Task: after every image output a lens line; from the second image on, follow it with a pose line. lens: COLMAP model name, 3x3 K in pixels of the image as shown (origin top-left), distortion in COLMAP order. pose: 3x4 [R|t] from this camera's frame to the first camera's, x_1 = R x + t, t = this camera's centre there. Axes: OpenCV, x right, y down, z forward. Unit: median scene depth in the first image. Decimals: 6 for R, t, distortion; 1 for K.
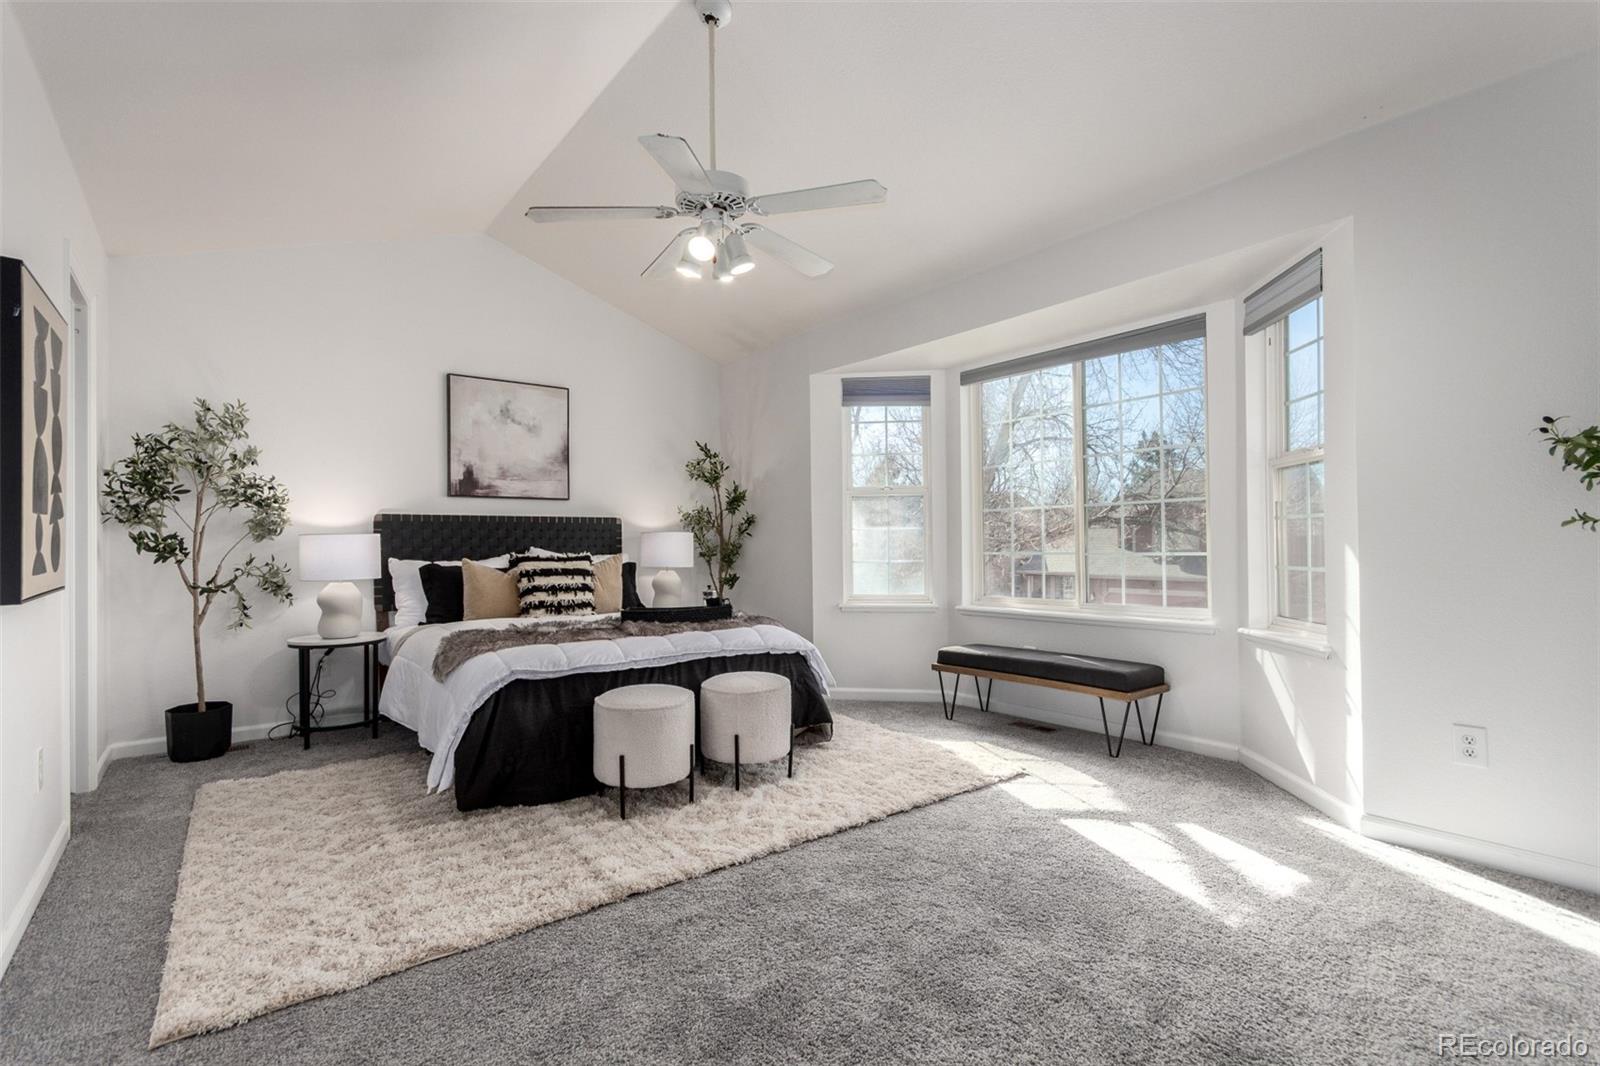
lens RADIAL K [[740.8, 0, 777.3], [0, 740.8, 535.7], [0, 0, 1]] dist [-0.000970, 0.001609]
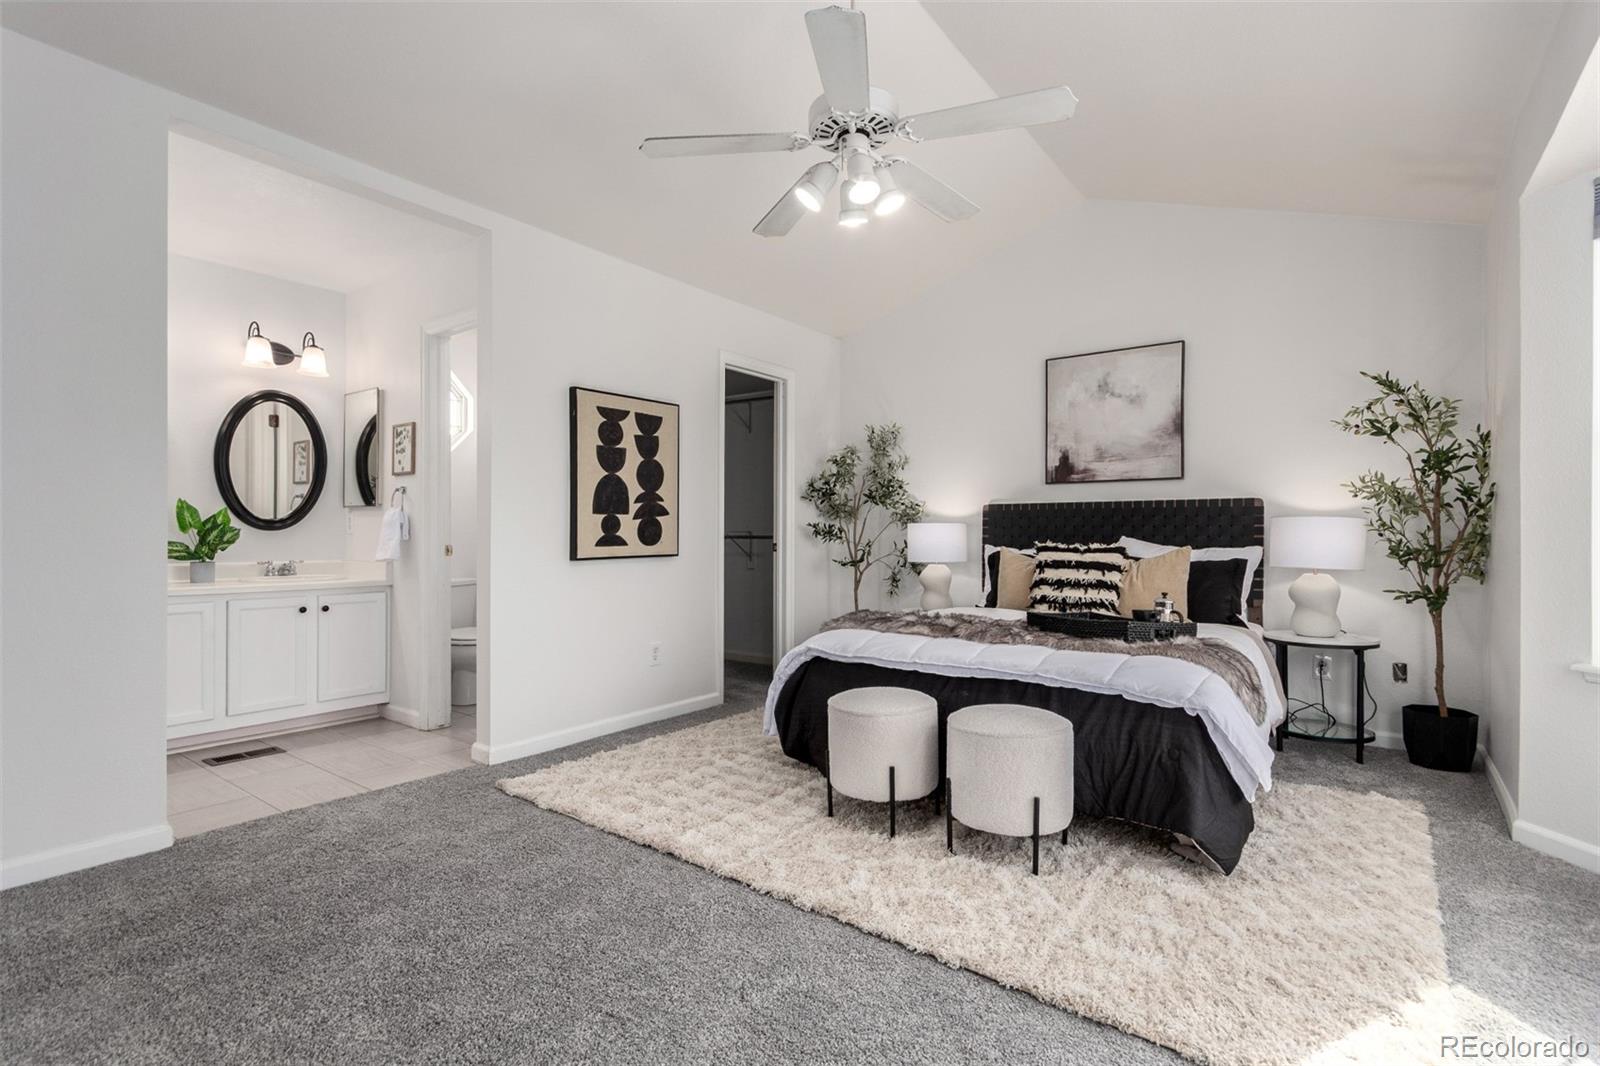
lens RADIAL K [[740.8, 0, 801.2], [0, 740.8, 537.2], [0, 0, 1]] dist [-0.000970, 0.001609]
pose [[0.281871, 0.011475, -0.959384, 0.440447], [0.004932, 0.999898, 0.013408, 0.003117], [0.959440, -0.008511, 0.281786, 0.433364]]
